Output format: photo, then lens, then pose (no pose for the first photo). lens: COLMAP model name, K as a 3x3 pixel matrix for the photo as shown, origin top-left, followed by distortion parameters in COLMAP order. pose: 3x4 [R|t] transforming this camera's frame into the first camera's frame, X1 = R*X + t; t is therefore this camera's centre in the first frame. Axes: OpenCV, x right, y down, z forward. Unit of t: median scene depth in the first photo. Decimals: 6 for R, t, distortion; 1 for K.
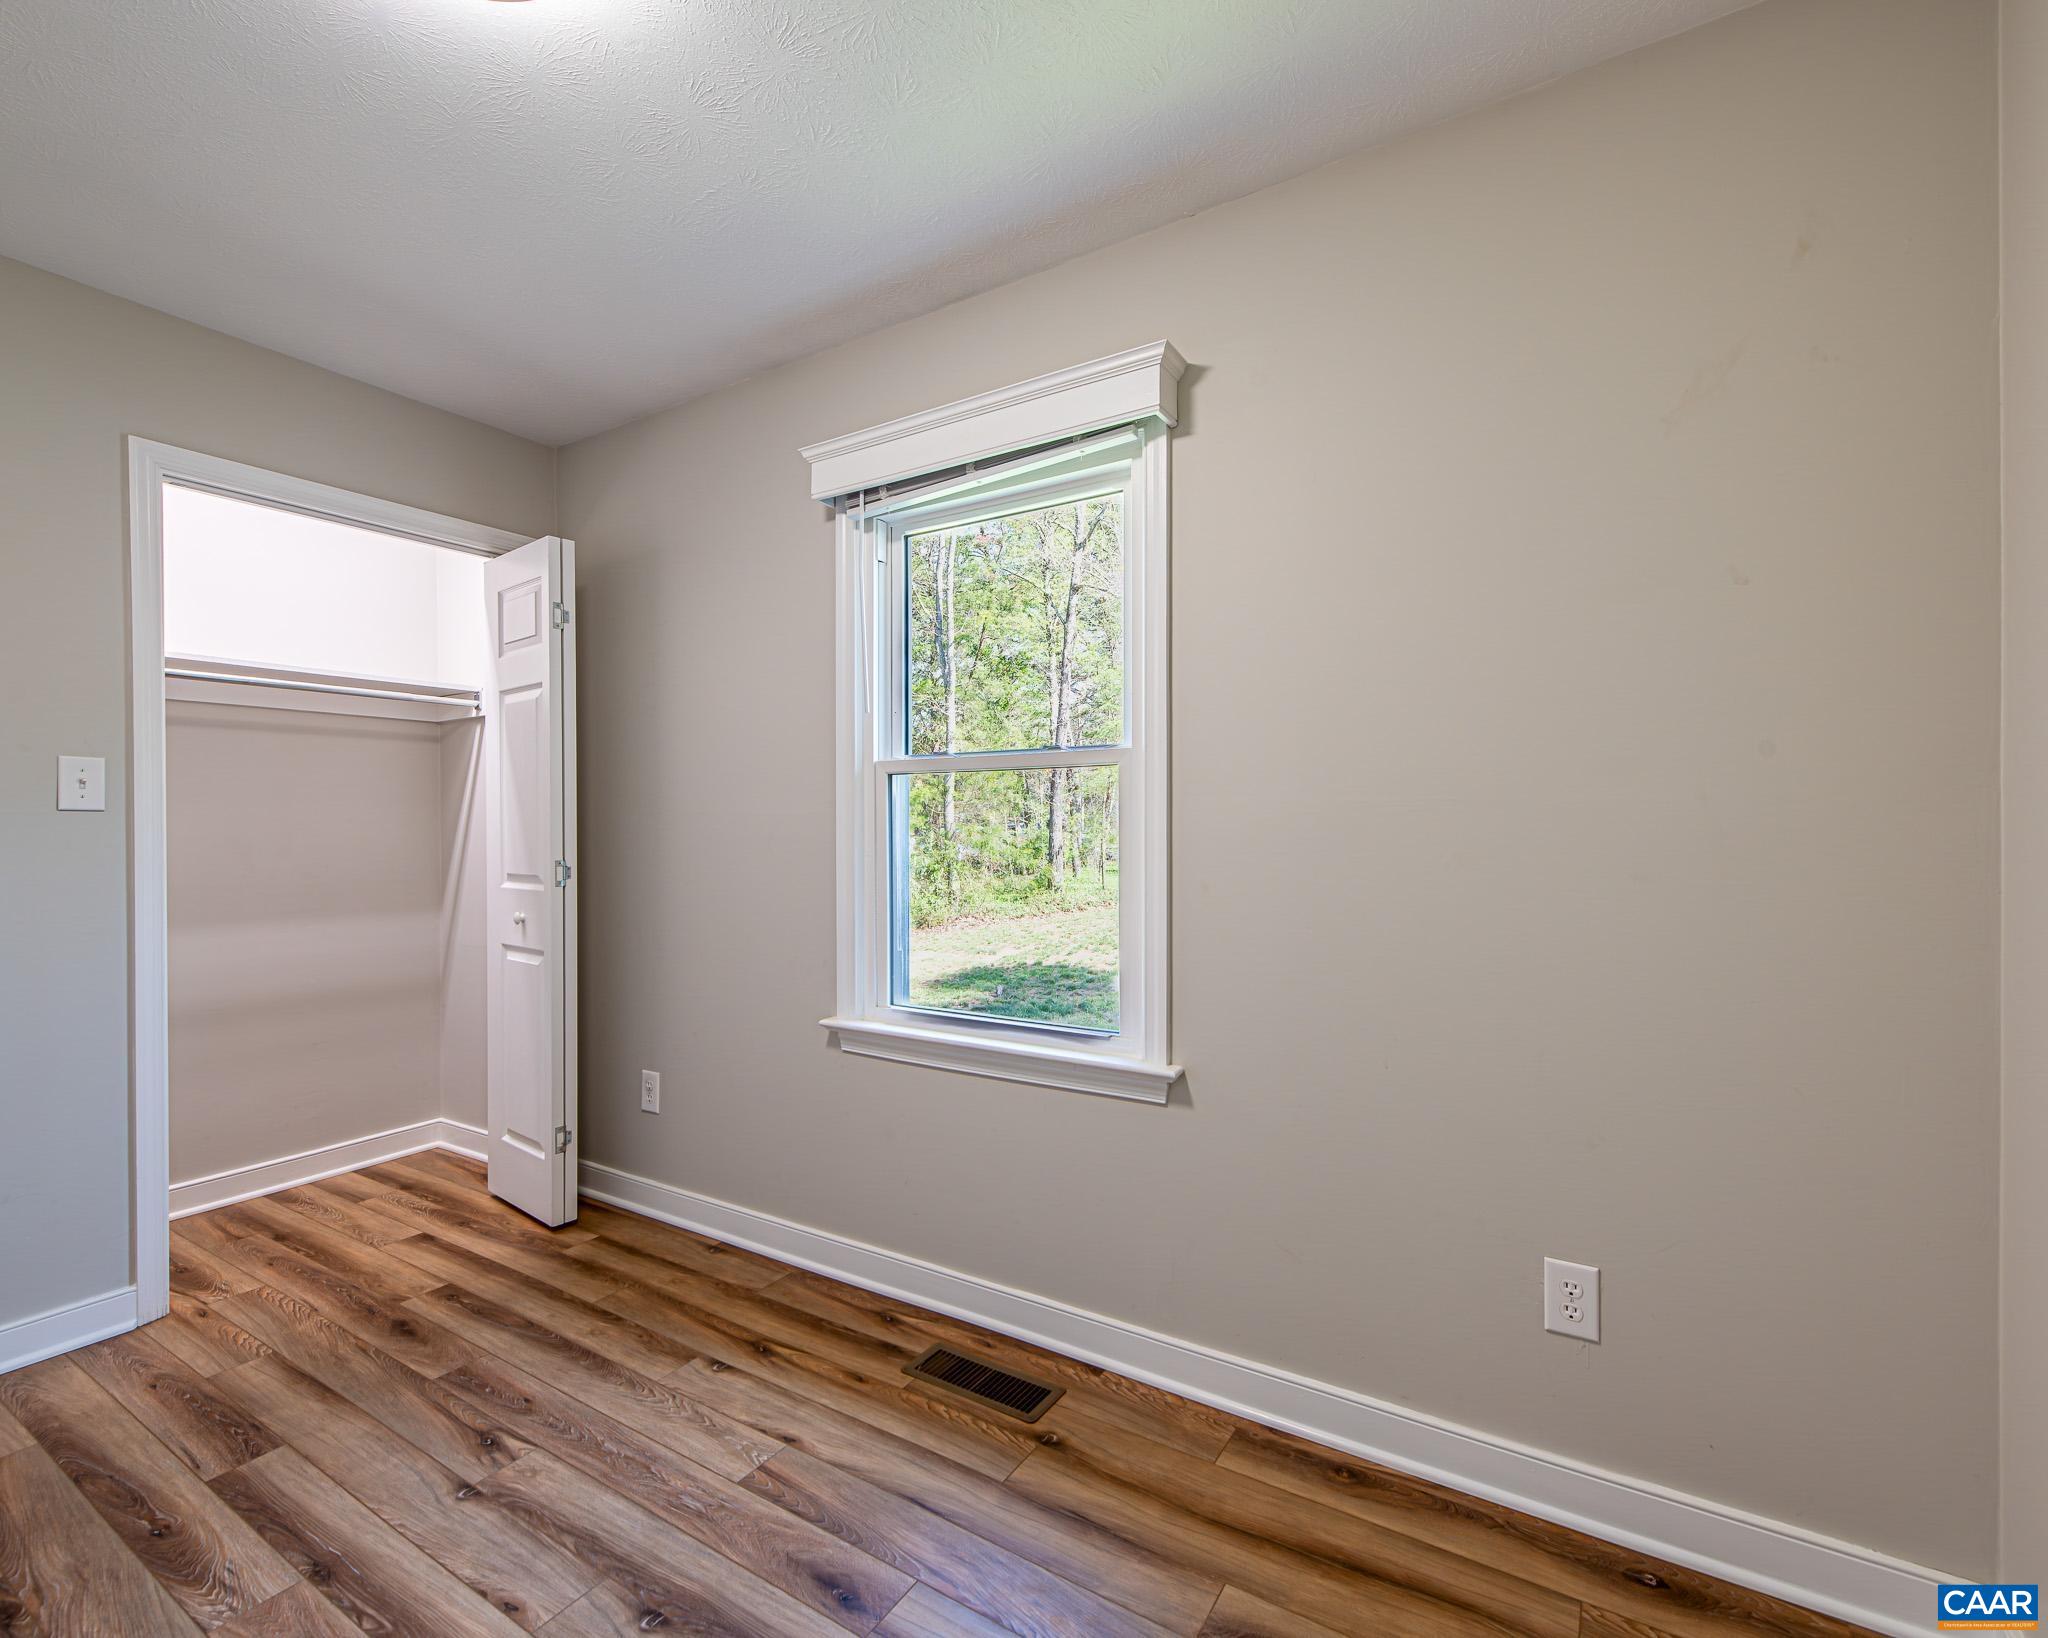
lens RADIAL K [[967.3, 0, 1015.4], [0, 967.3, 831.6], [0, 0, 1]] dist [0.003799, 0.000336]
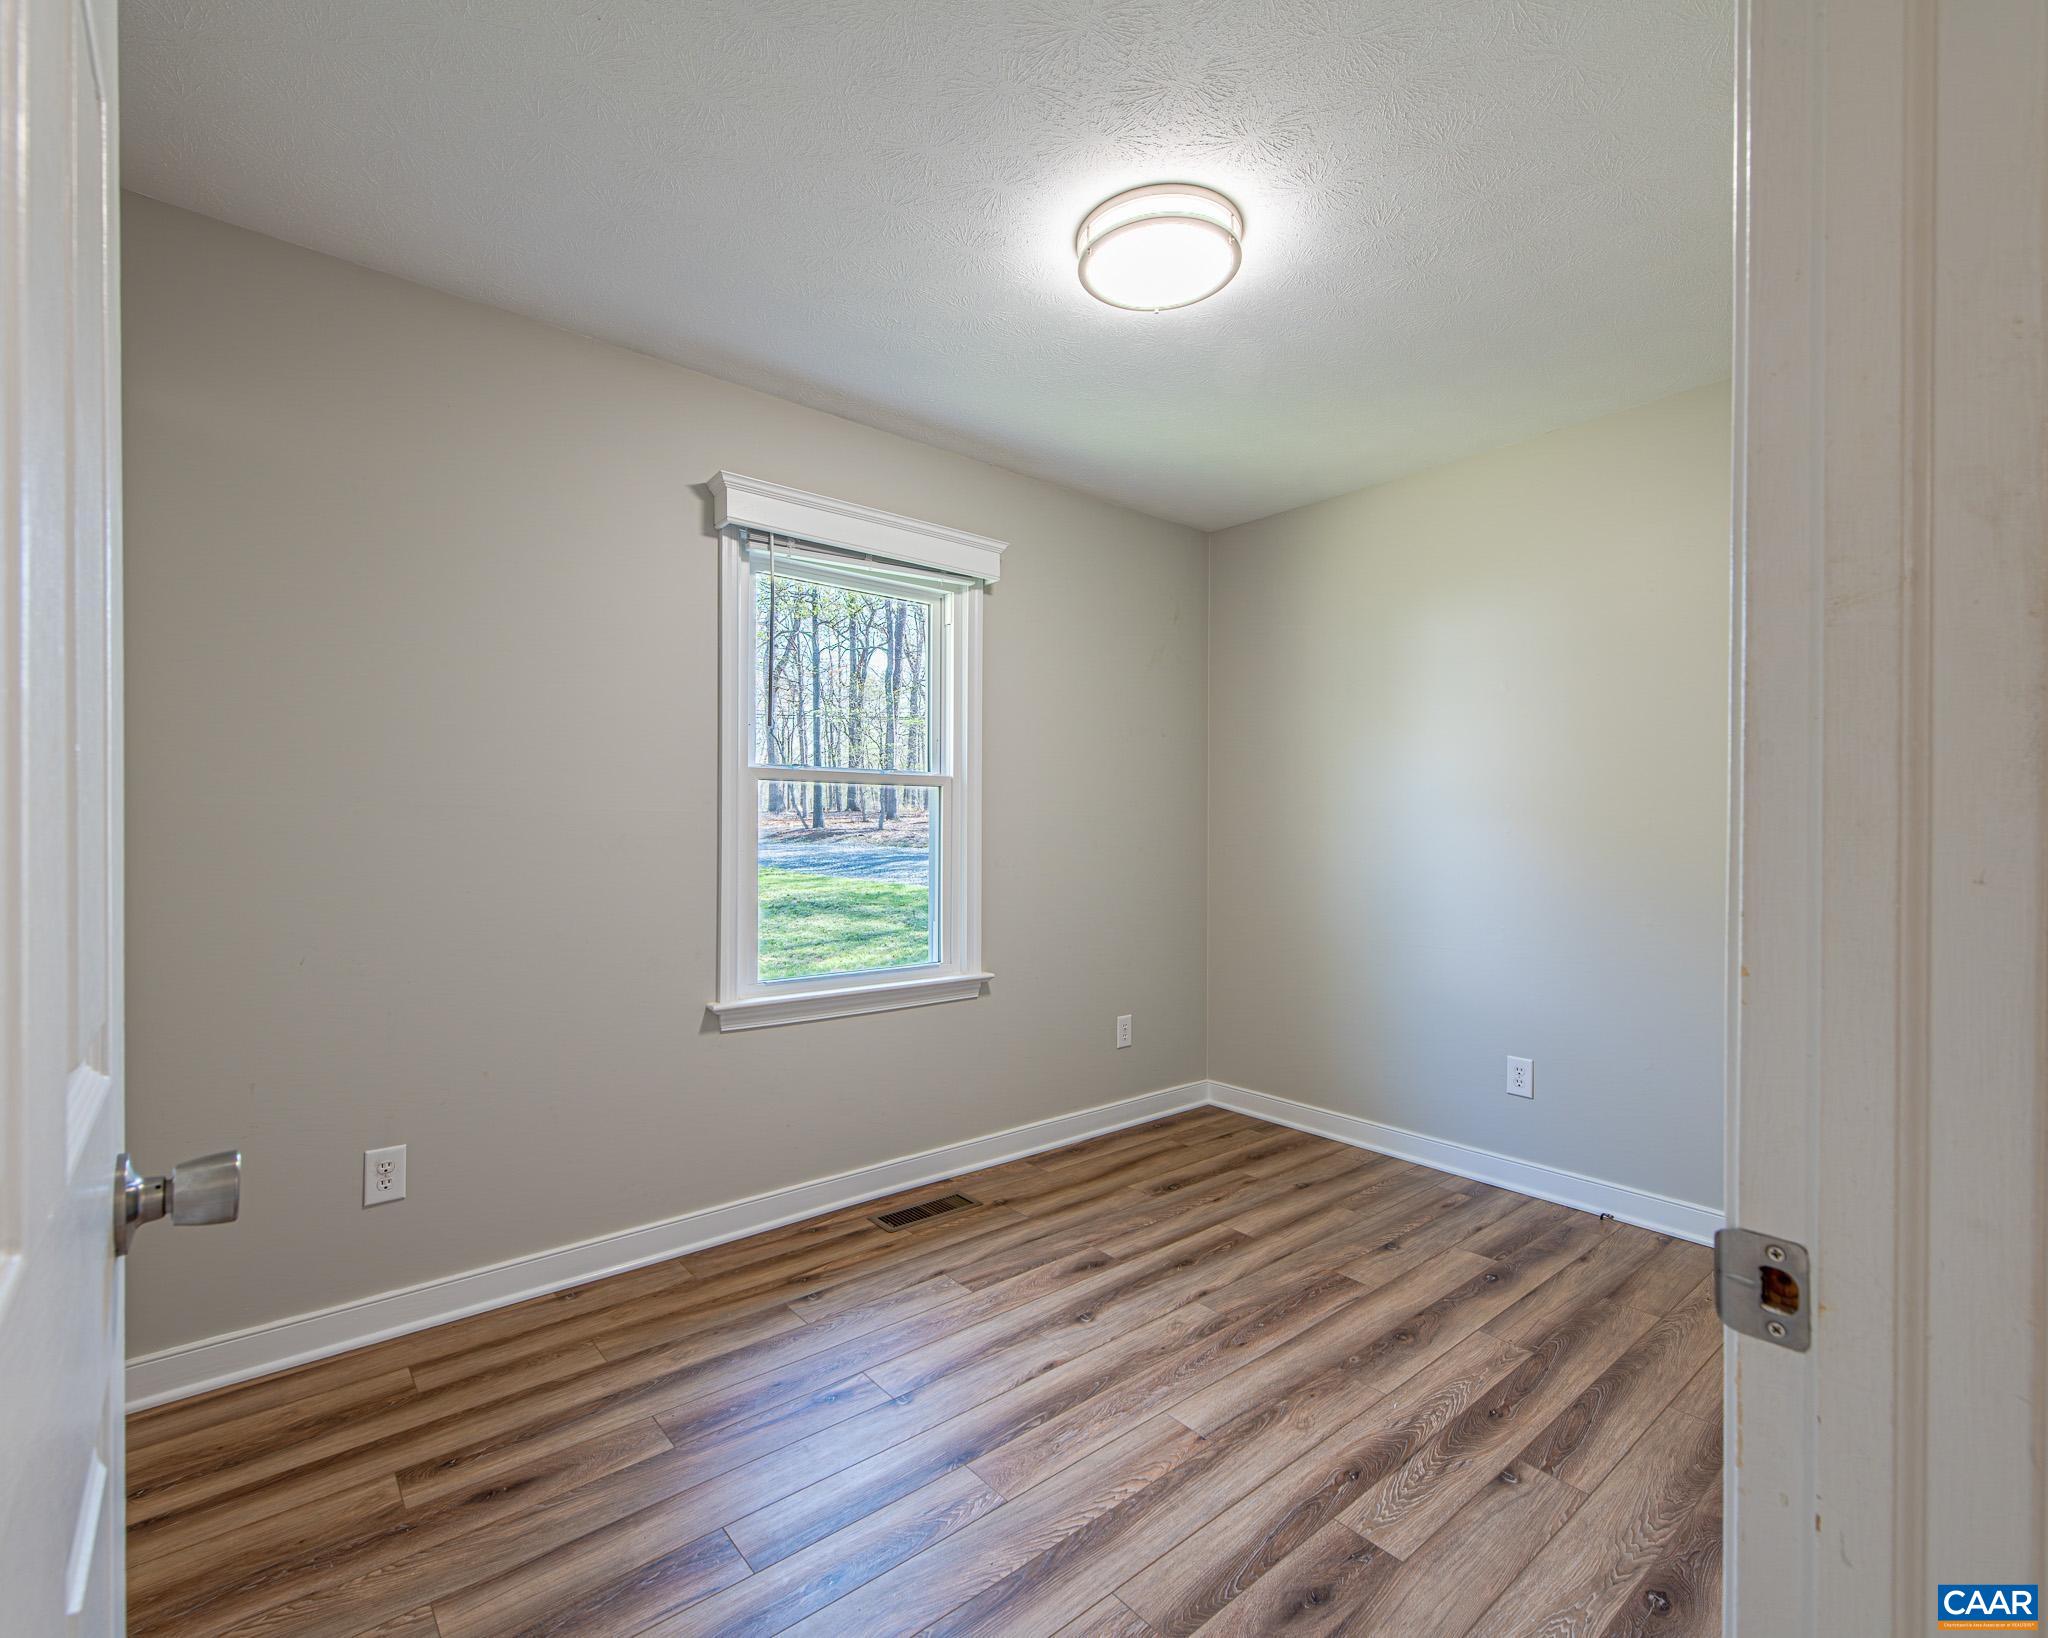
lens RADIAL K [[949.8, 0, 1031.0], [0, 949.8, 831.1], [0, 0, 1]] dist [-0.003048, -0.001118]
pose [[0.289176, 0.005465, 0.957260, -1.337573], [0.002626, 0.999975, -0.006503, 0.012866], [-0.957272, 0.004395, 0.289155, 0.441046]]
